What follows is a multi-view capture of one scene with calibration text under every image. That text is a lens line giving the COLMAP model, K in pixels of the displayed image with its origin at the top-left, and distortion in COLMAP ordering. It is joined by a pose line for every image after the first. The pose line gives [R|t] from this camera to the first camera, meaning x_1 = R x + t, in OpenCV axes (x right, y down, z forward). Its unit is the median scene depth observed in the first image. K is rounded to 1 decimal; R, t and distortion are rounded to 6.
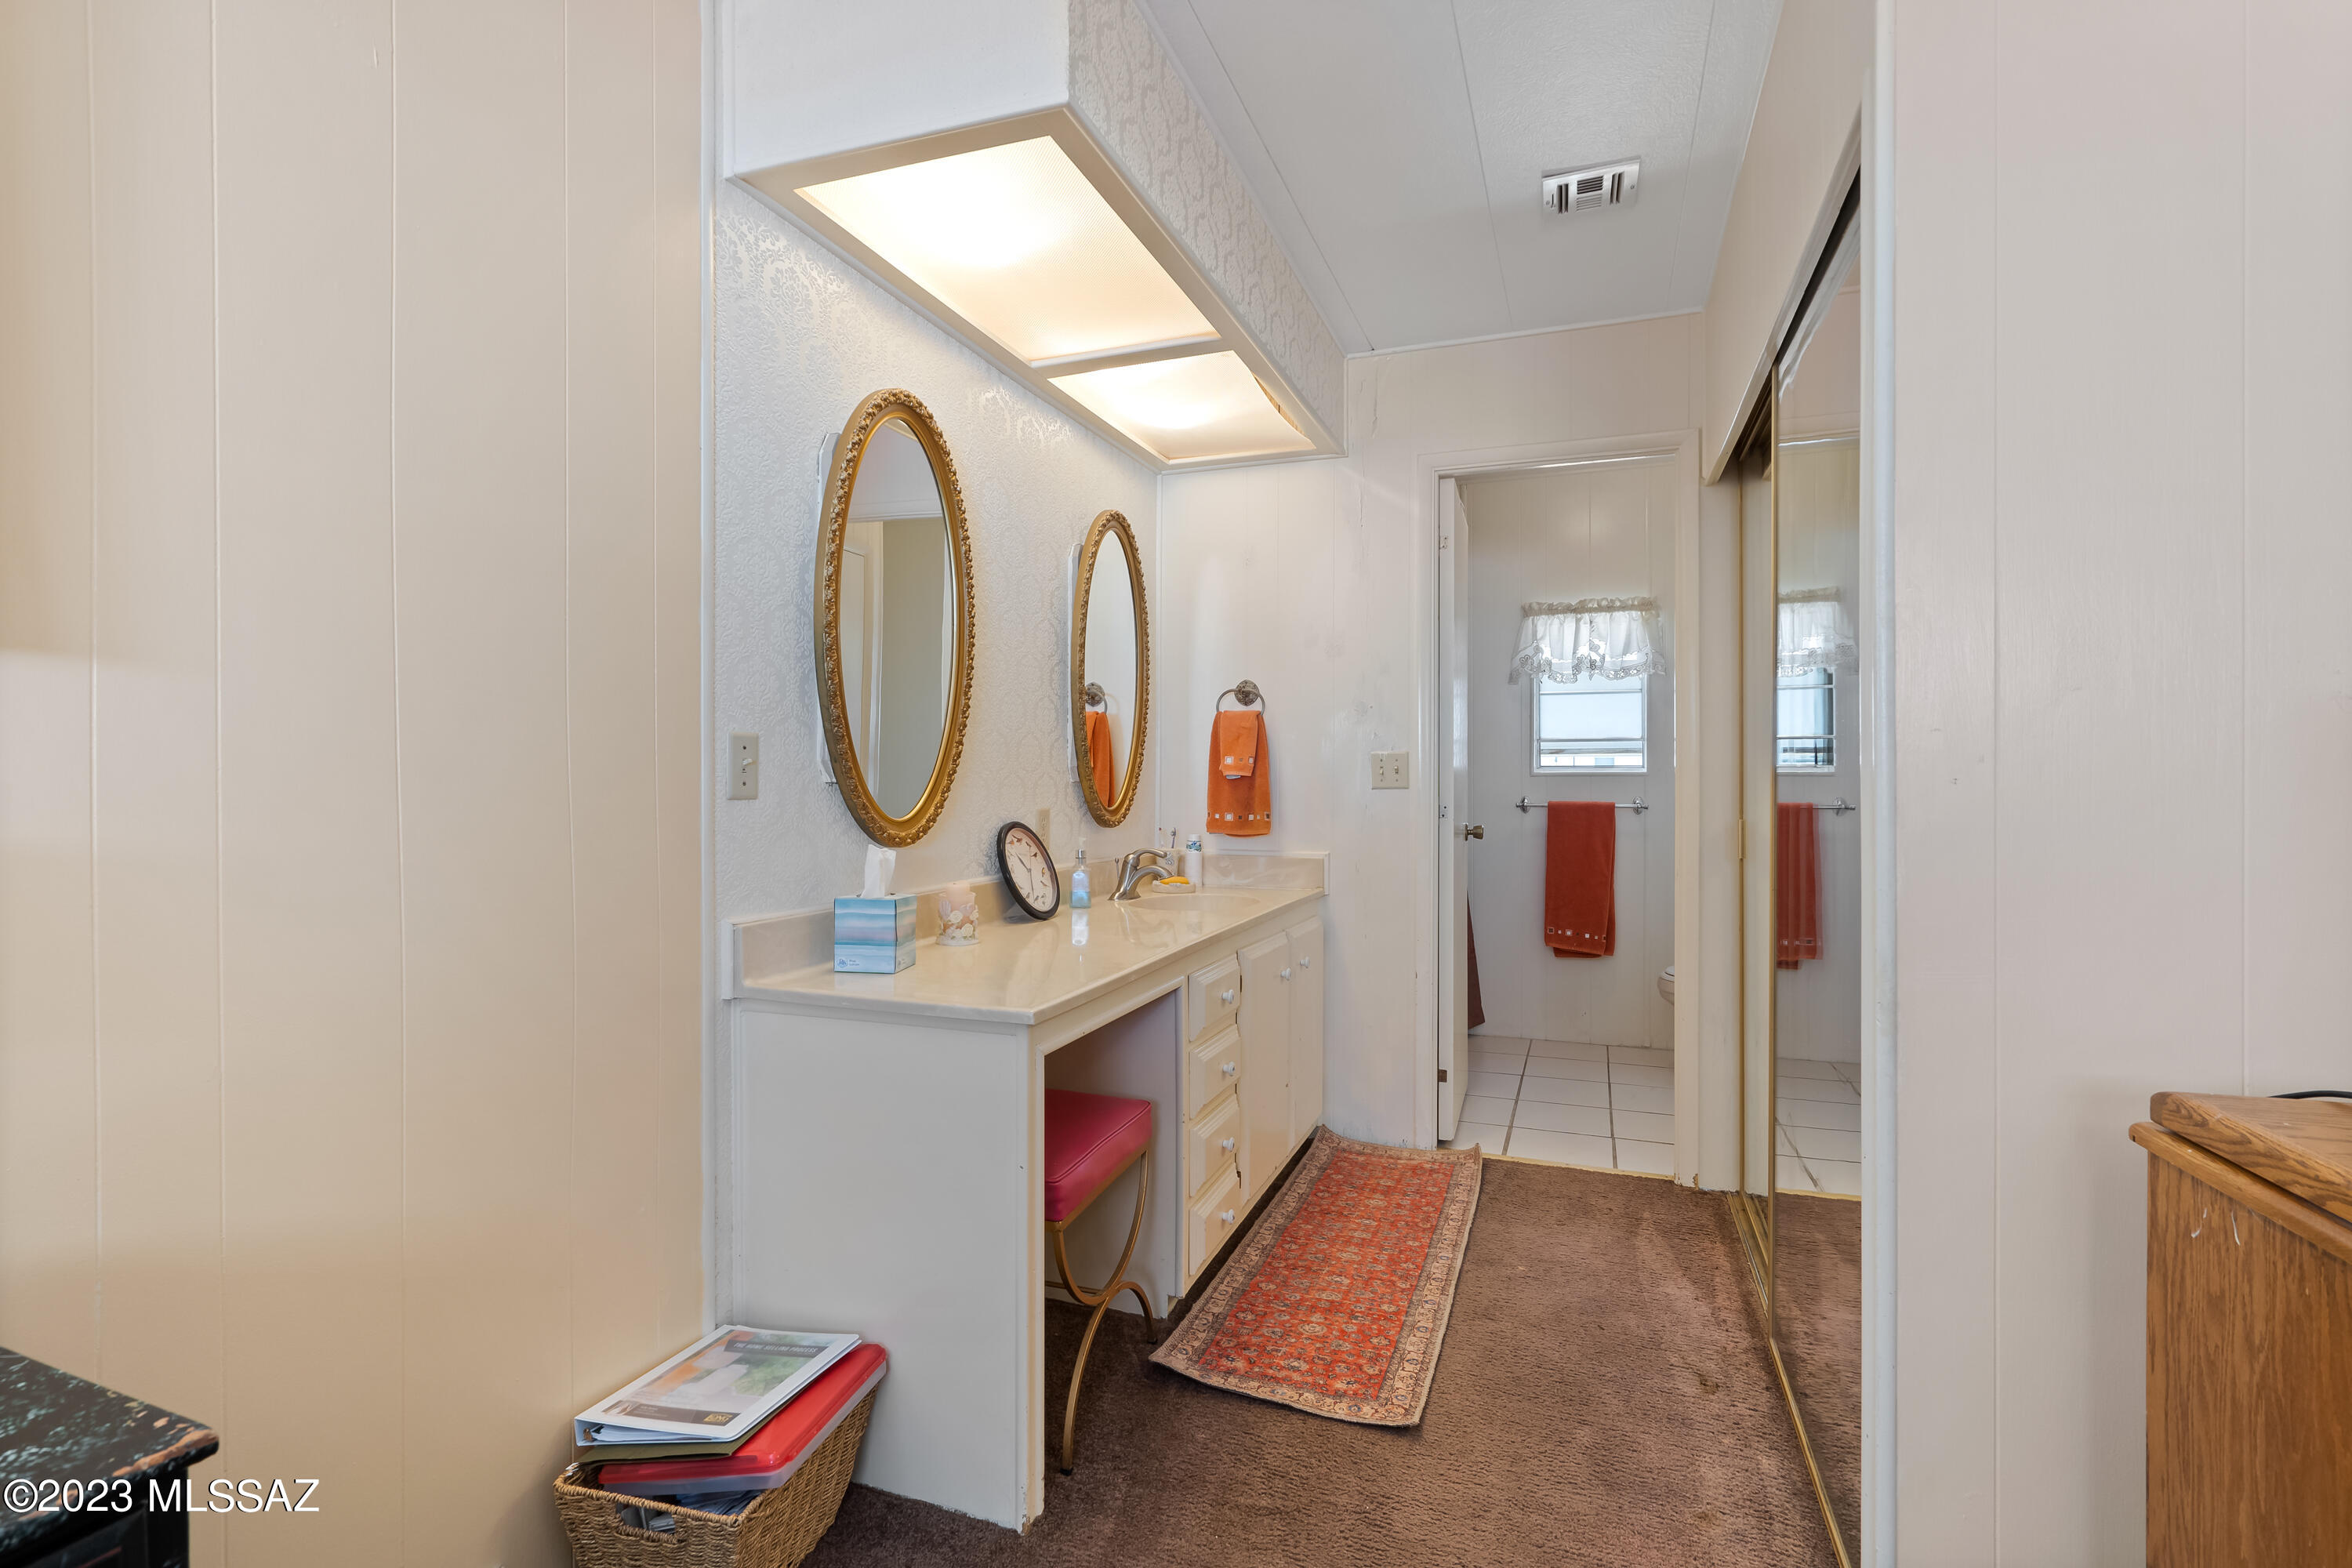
lens RADIAL K [[1080.5, 0, 1116.8], [0, 1080.5, 787.9], [0, 0, 1]] dist [0.000689, 0.000155]
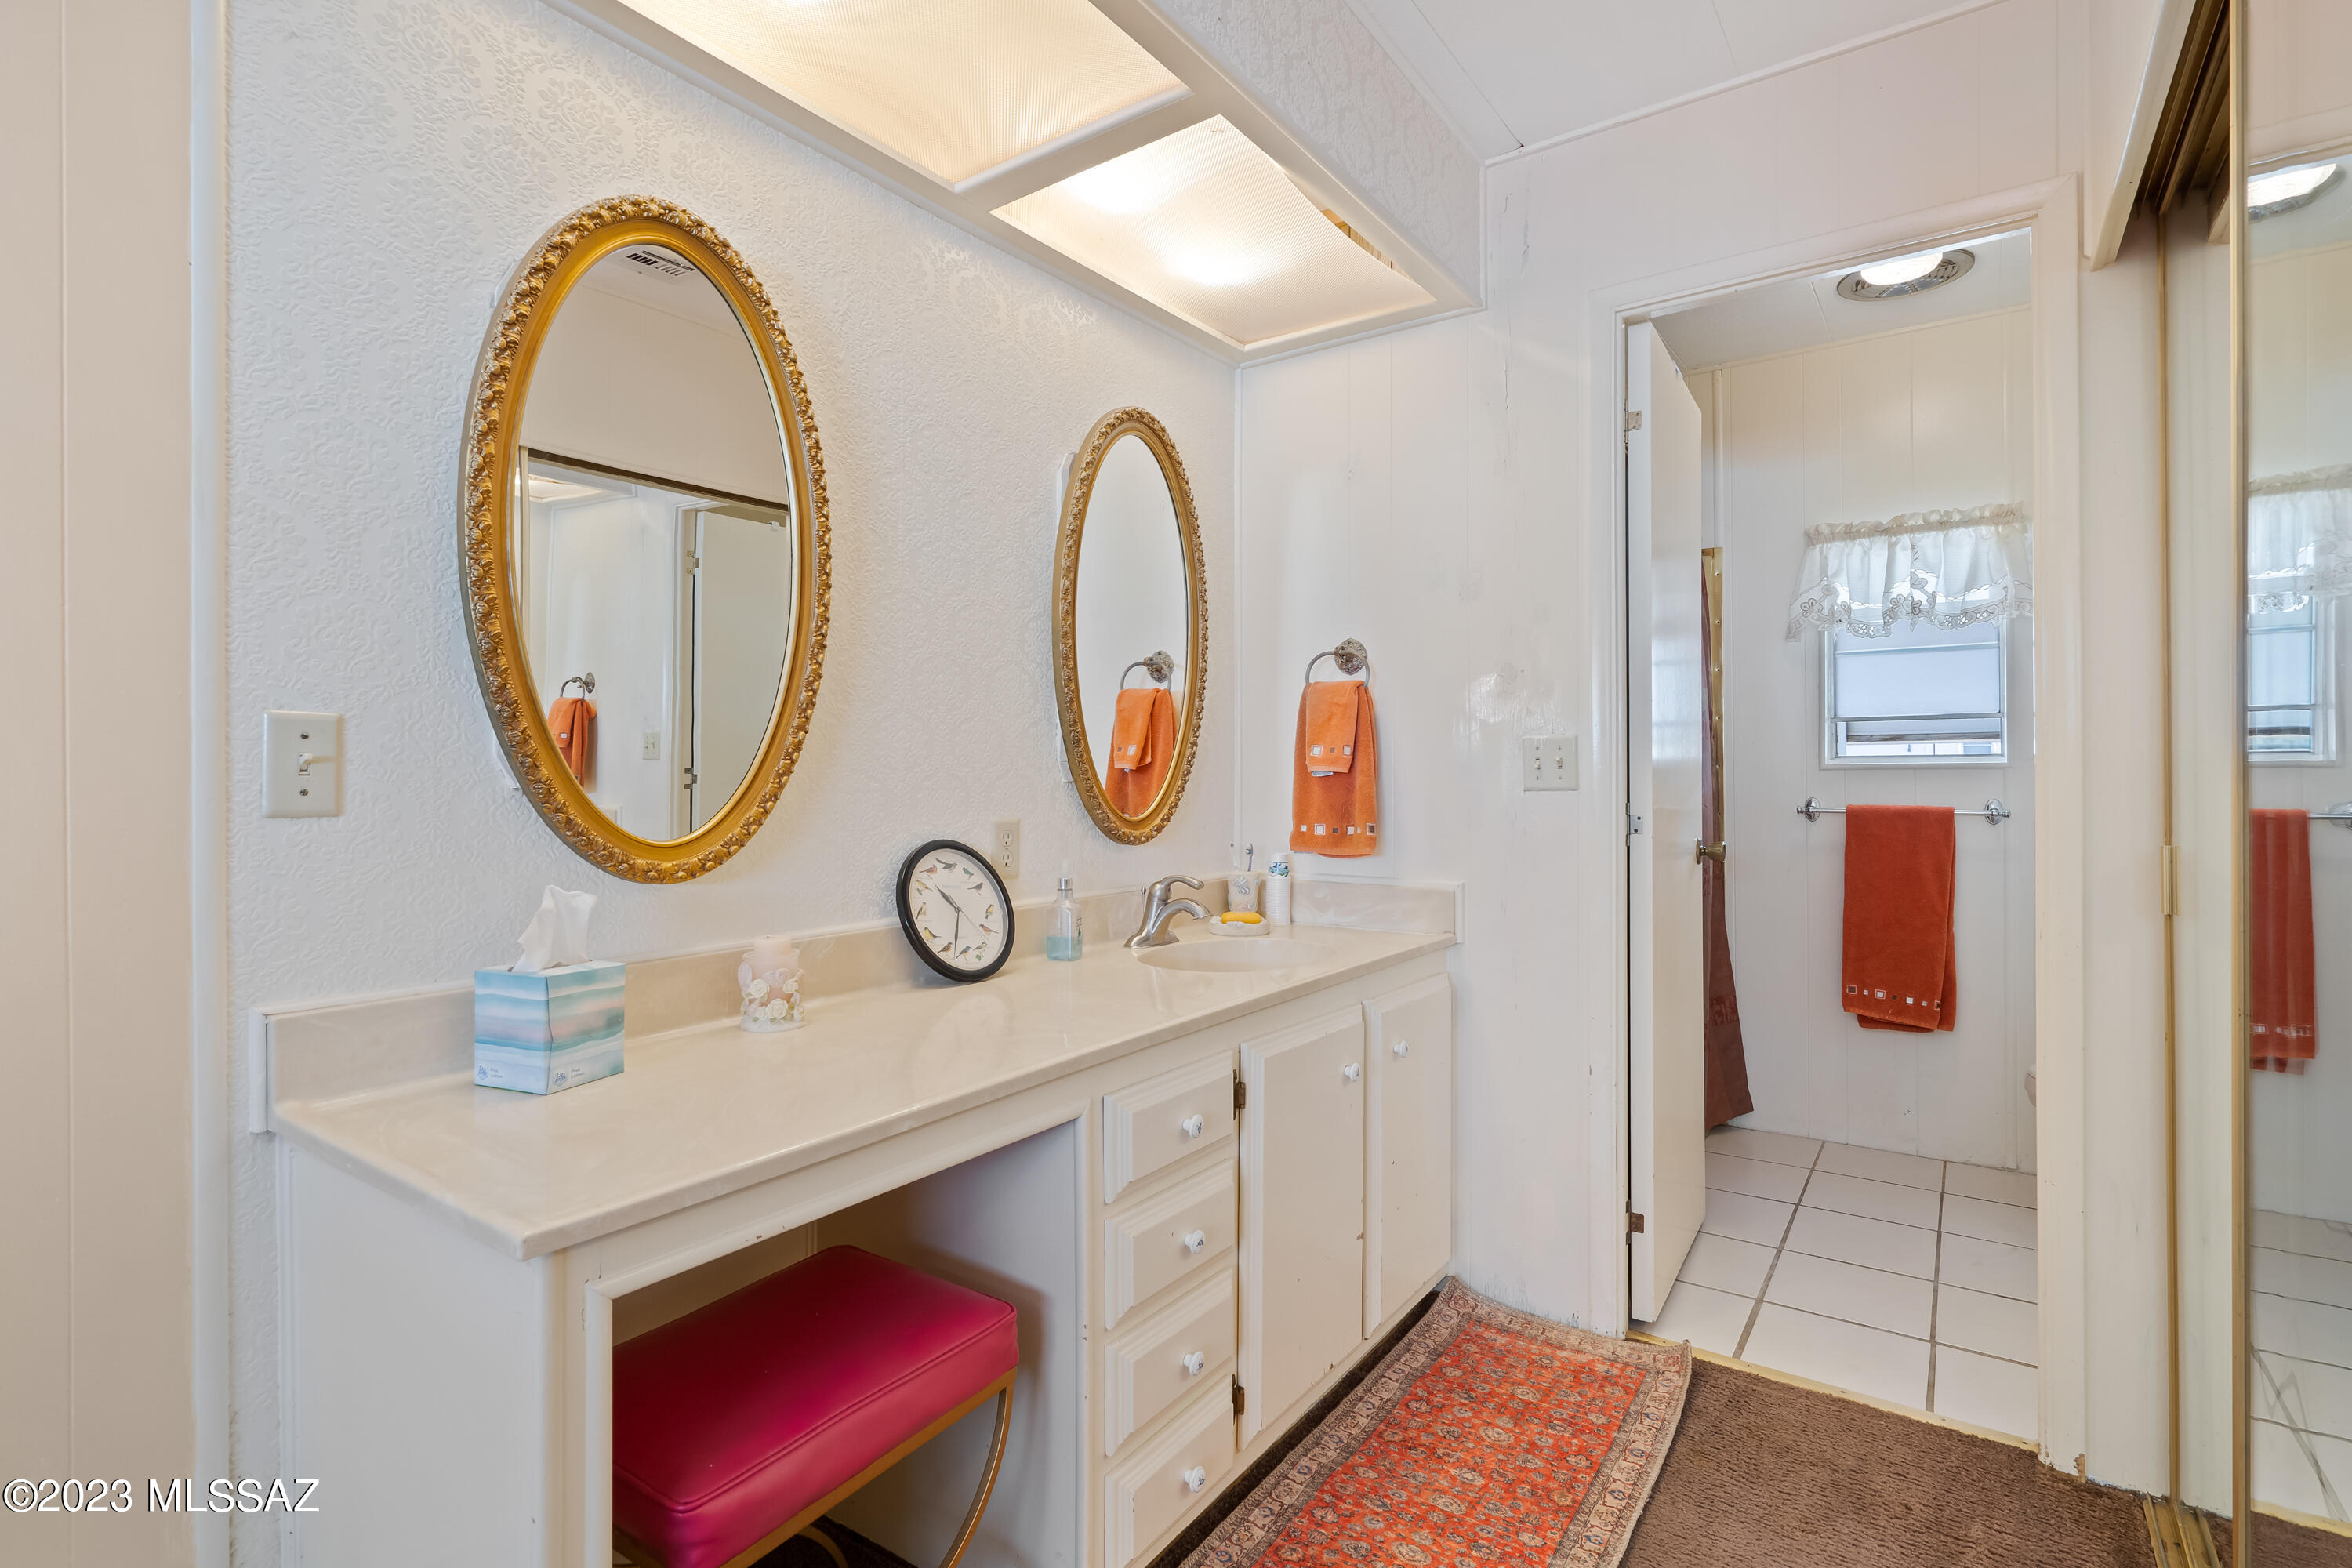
lens RADIAL K [[1074.4, 0, 1161.2], [0, 1074.4, 778.8], [0, 0, 1]] dist [0.000666, 0.000110]
pose [[0.972305, -0.004676, -0.233671, 0.180224], [0.003621, 0.999981, -0.004943, -0.004249], [0.233689, 0.003960, 0.972303, 0.301252]]
